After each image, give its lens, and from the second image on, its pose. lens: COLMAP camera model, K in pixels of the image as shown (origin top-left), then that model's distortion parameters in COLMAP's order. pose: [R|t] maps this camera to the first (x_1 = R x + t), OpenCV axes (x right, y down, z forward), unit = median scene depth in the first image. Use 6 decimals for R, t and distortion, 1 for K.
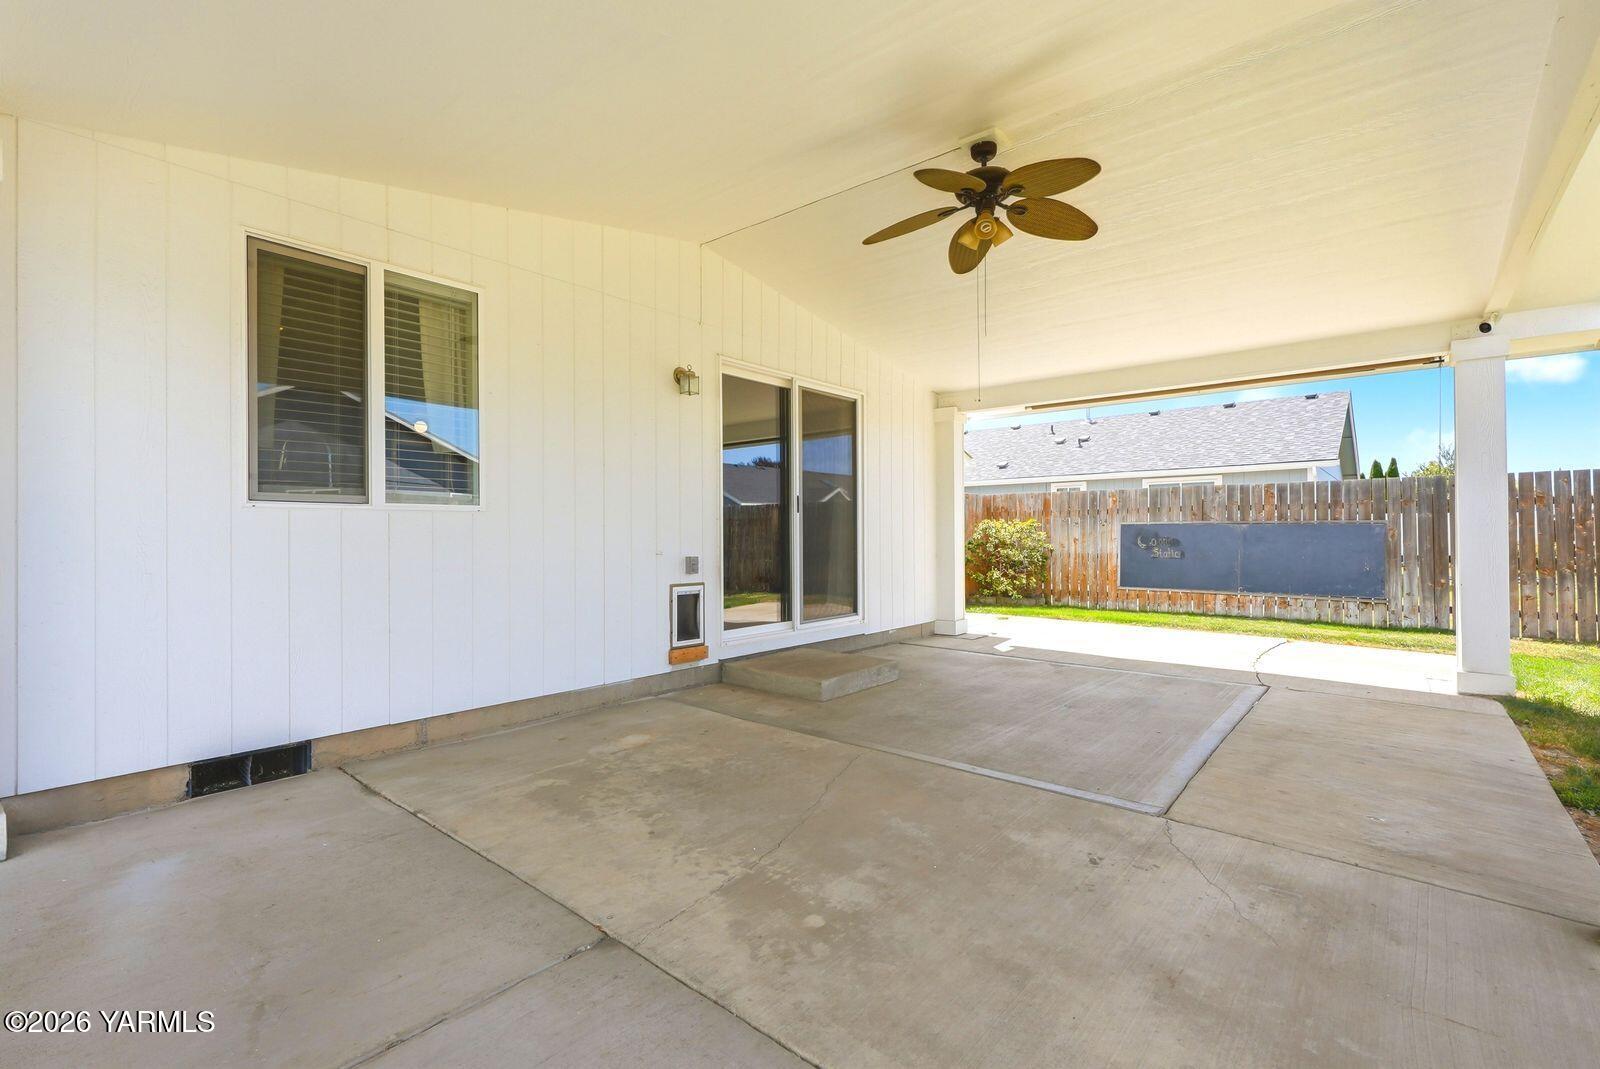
lens RADIAL K [[727.5, 0, 804.6], [0, 727.5, 521.1], [0, 0, 1]] dist [0.000631, 0.000044]
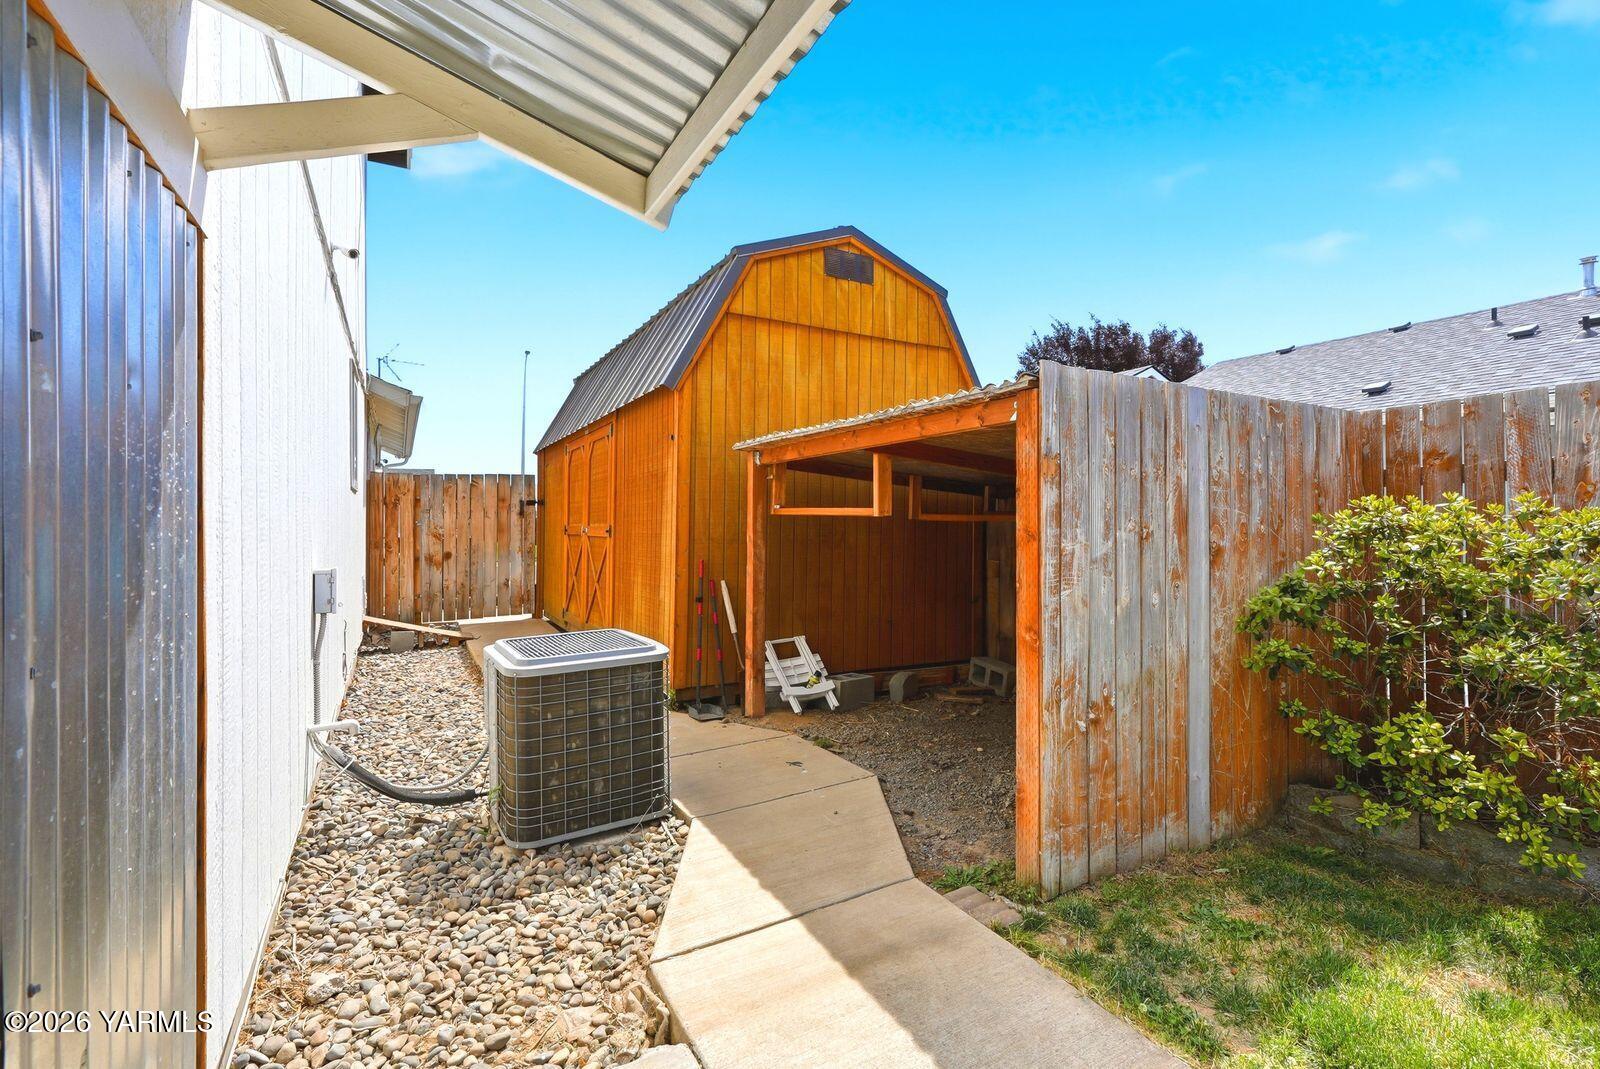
lens RADIAL K [[727.5, 0, 804.6], [0, 727.5, 521.1], [0, 0, 1]] dist [0.000631, 0.000044]
pose [[0.933910, 0.003366, -0.357493, 0.164461], [-0.000360, 0.999964, 0.008475, 0.004318], [0.357509, -0.007786, 0.933877, 0.722861]]
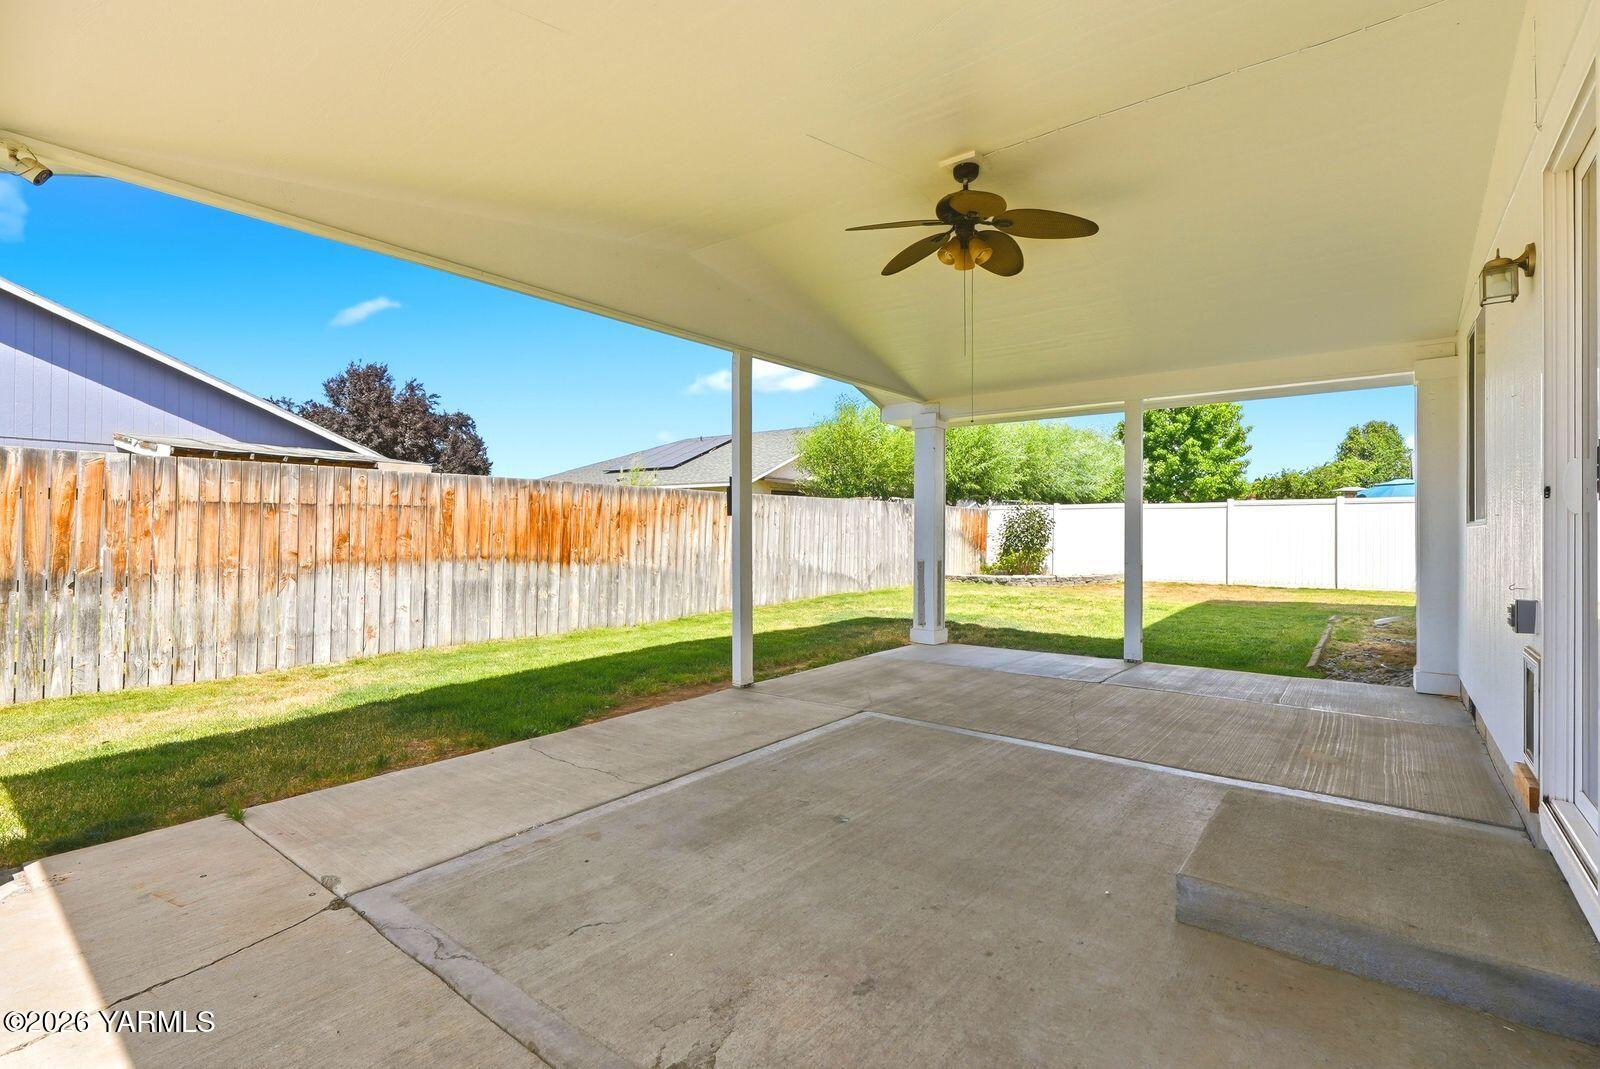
lens RADIAL K [[727.5, 0, 804.6], [0, 727.5, 521.1], [0, 0, 1]] dist [0.000631, 0.000044]
pose [[-0.999735, -0.001002, -0.022978, 0.384935], [-0.000633, 0.999871, -0.016059, -0.004535], [0.022991, -0.016040, -0.999607, 1.558699]]
